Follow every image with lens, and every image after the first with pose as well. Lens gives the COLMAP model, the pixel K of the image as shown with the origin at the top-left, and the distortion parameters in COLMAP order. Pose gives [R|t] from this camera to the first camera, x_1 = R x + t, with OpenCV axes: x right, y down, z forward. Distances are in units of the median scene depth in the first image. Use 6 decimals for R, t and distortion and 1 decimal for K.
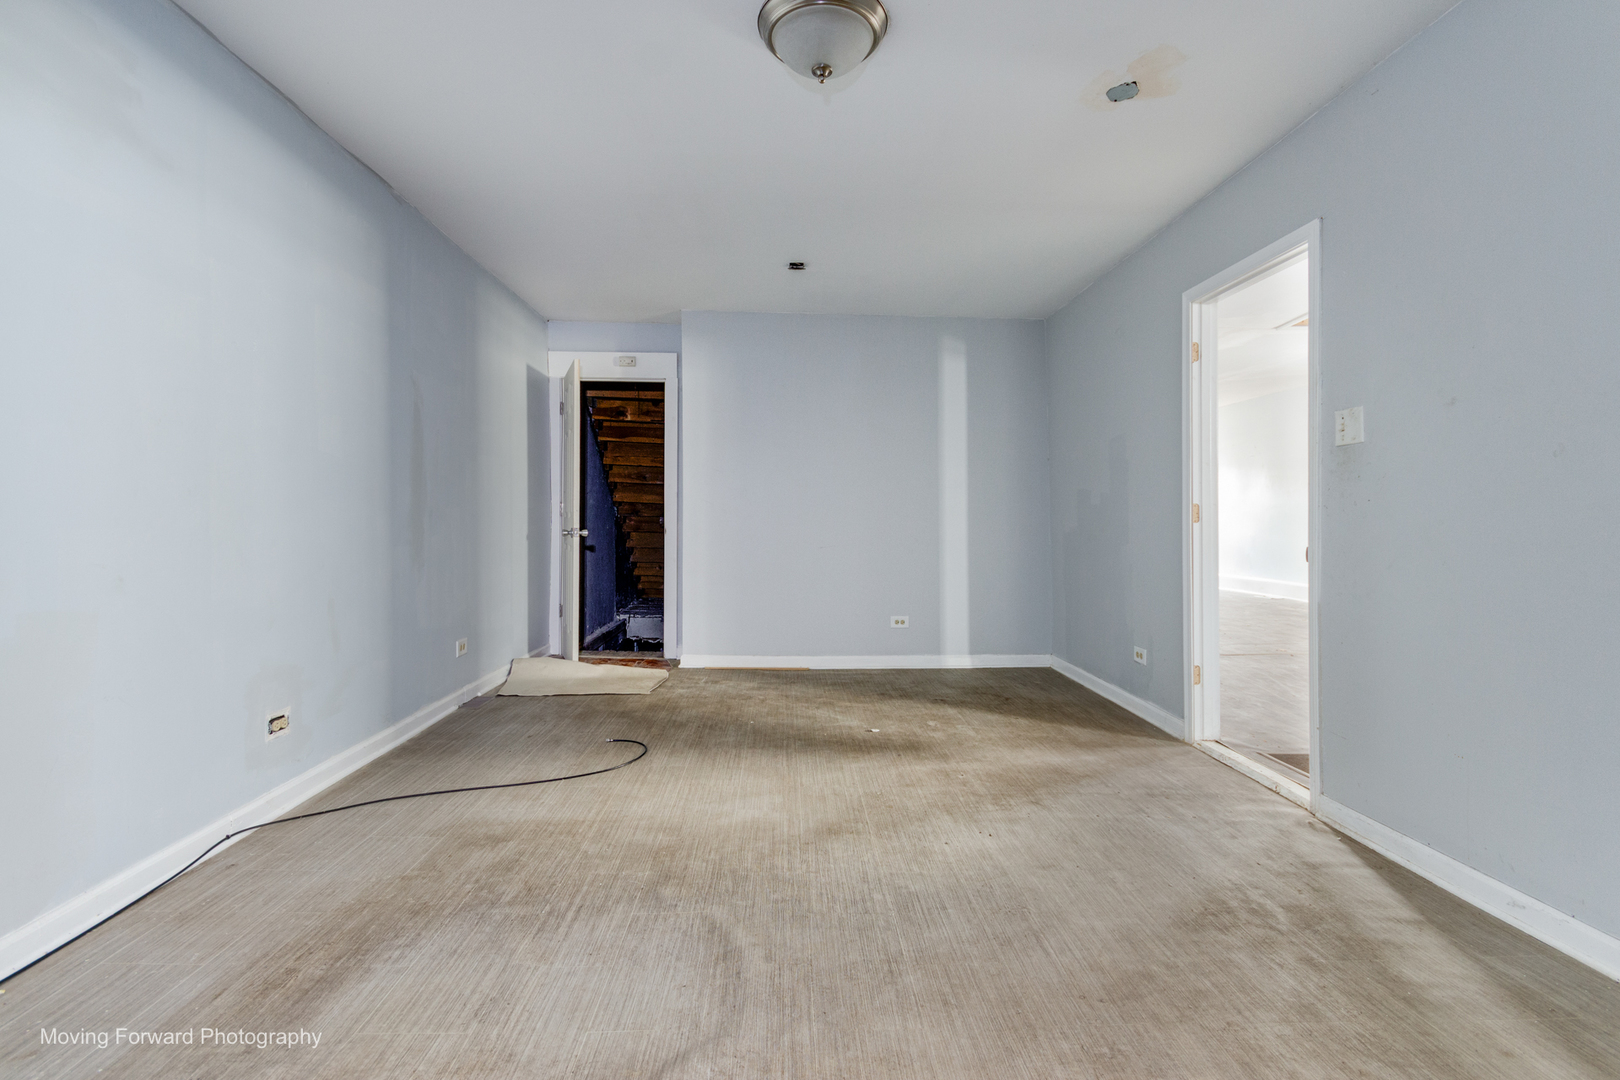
lens RADIAL K [[766.5, 0, 816.0], [0, 766.5, 527.8], [0, 0, 1]] dist [0.000645, 0.003531]
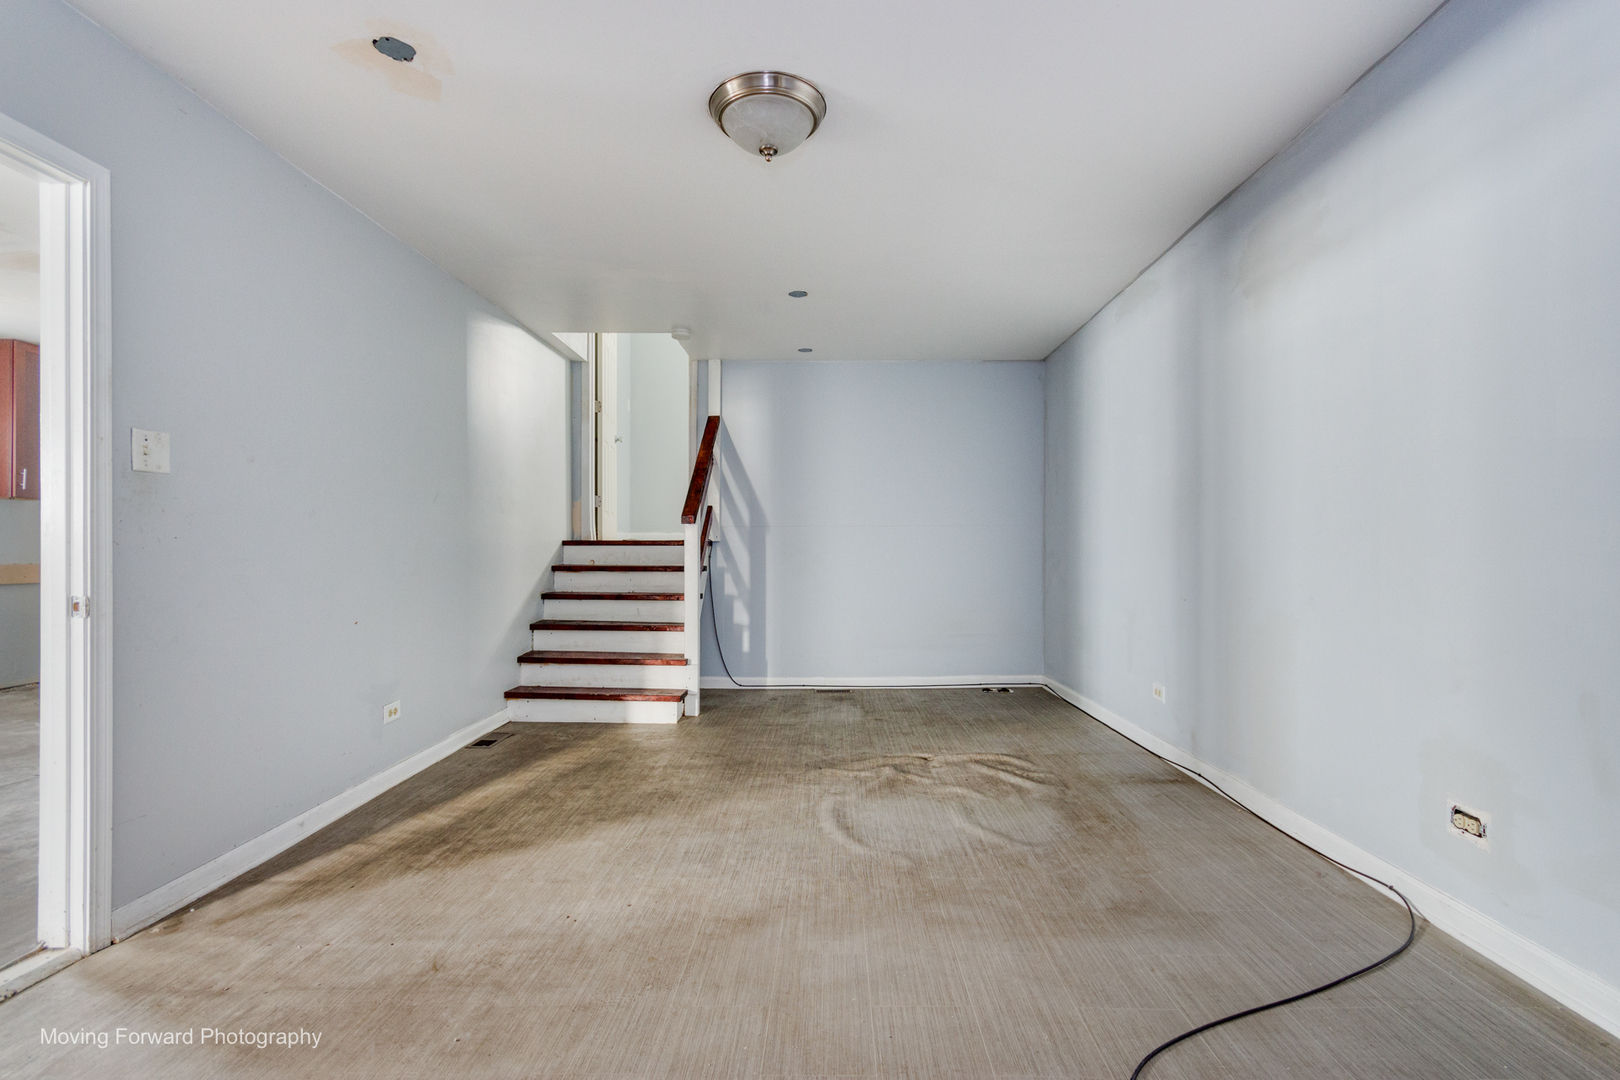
lens RADIAL K [[766.5, 0, 810.4], [0, 766.5, 543.1], [0, 0, 1]] dist [0.000645, 0.003531]
pose [[-0.997438, 0.005778, 0.071300, -0.125848], [0.005925, 0.999981, 0.001856, -0.028948], [-0.071287, 0.002274, -0.997453, 2.058557]]
